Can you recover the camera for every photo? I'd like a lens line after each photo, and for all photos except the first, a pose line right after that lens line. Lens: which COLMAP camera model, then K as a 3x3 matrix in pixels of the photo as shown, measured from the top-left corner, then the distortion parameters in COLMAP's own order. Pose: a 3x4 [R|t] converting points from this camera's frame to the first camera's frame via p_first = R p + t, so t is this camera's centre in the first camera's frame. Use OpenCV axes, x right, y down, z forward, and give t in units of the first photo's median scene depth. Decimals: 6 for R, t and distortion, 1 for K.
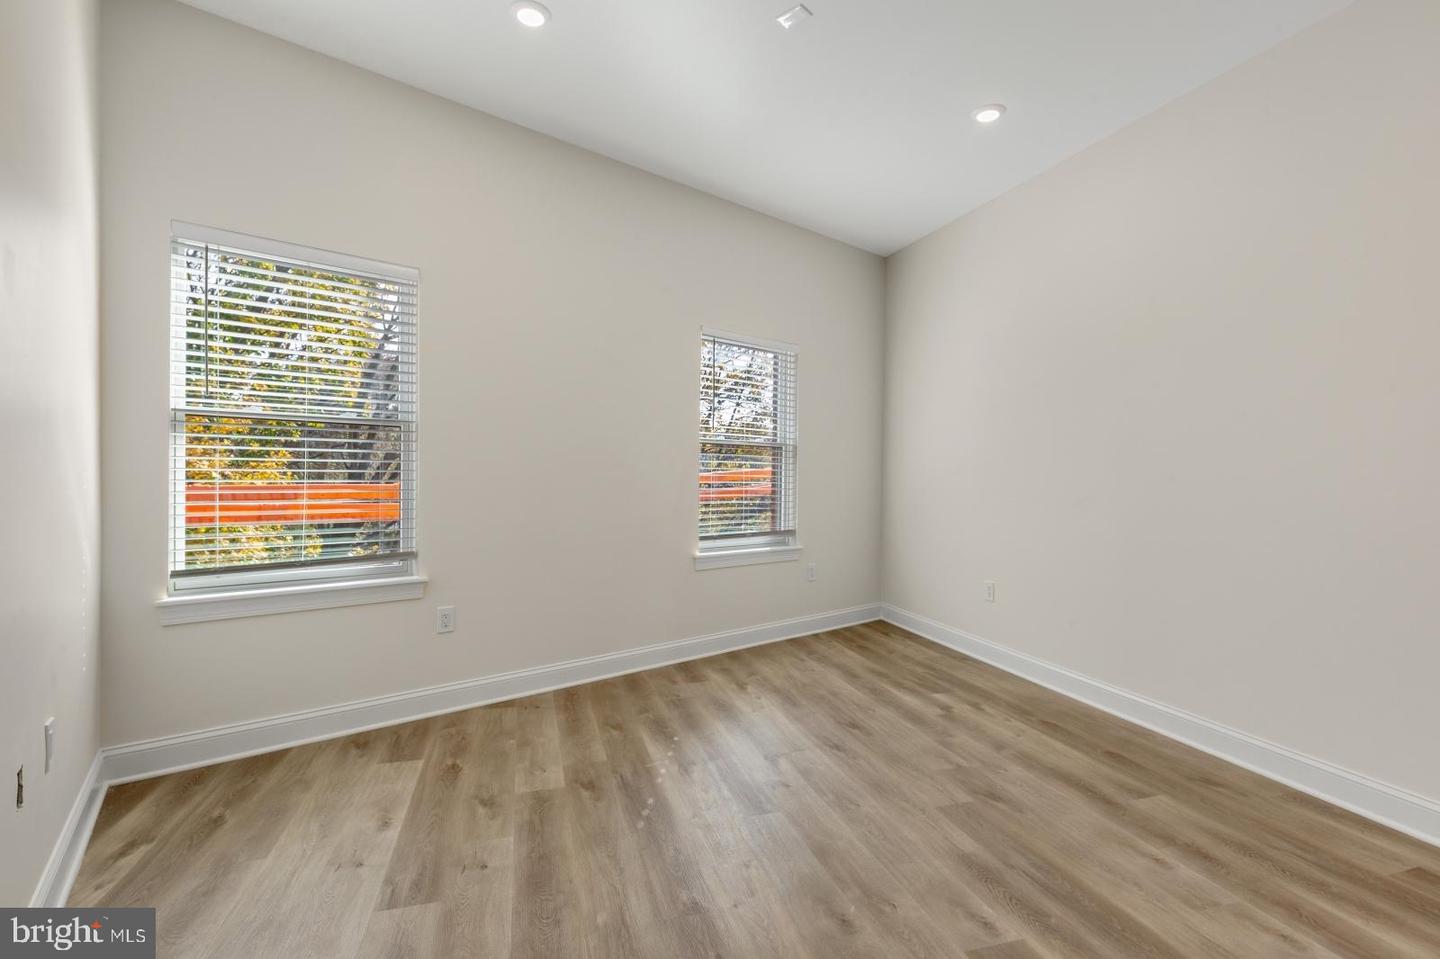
lens RADIAL K [[652.5, 0, 720.0], [0, 652.5, 479.5], [0, 0, 1]] dist [-0.001241, -0.000965]
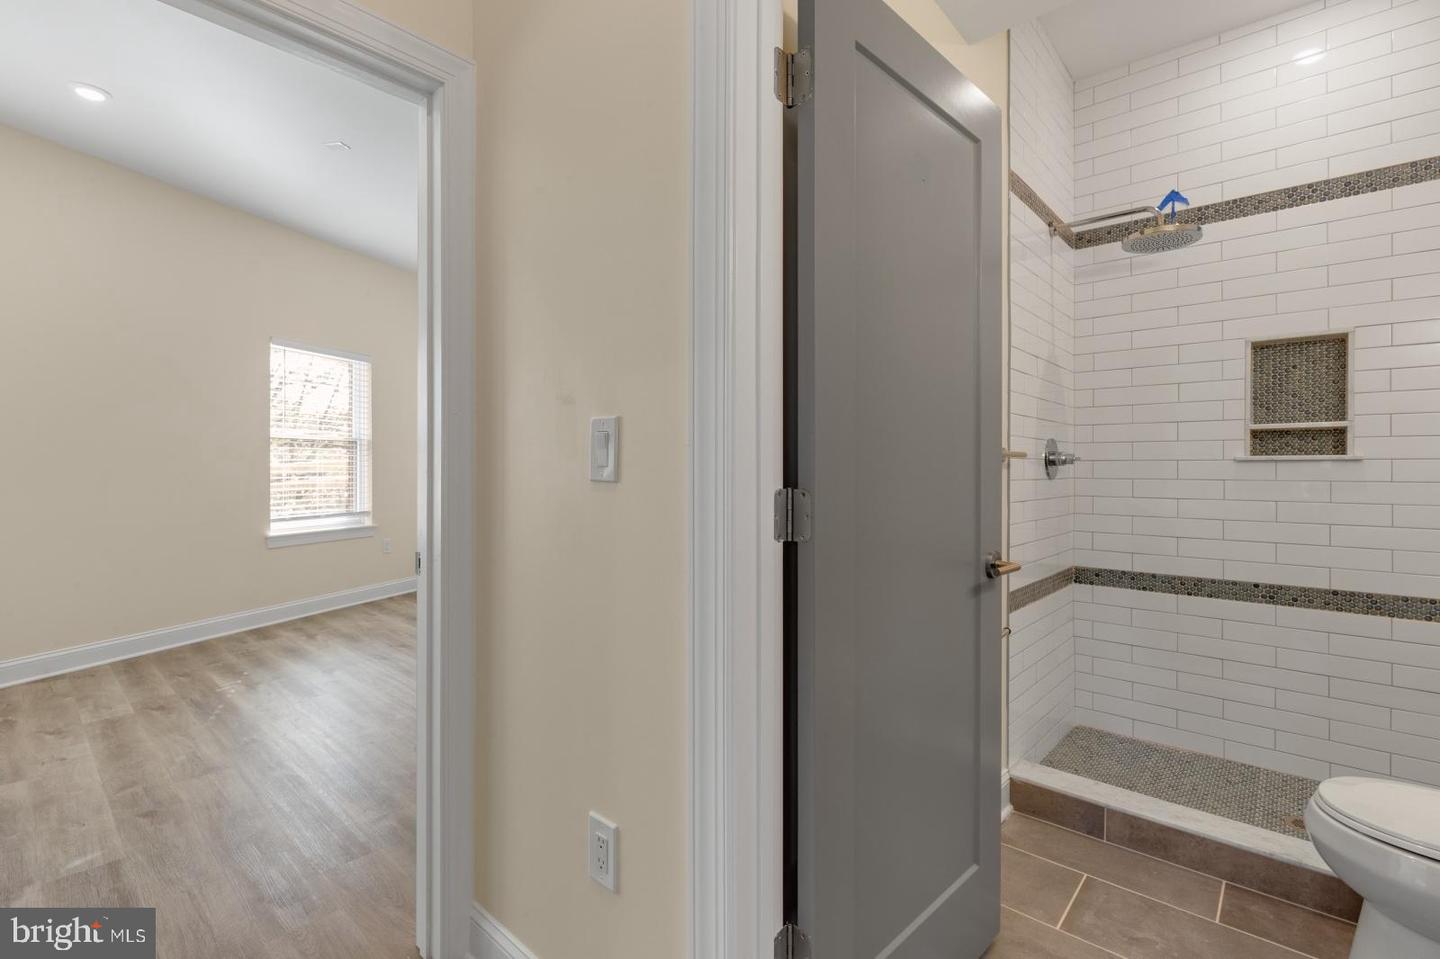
lens RADIAL K [[653.4, 0, 715.3], [0, 653.4, 470.1], [0, 0, 1]] dist [-0.000952, -0.000091]
pose [[0.857576, -0.011776, 0.514222, 0.065544], [0.011068, 0.999929, 0.004441, 0.005191], [-0.514238, 0.001882, 0.857645, -0.527425]]
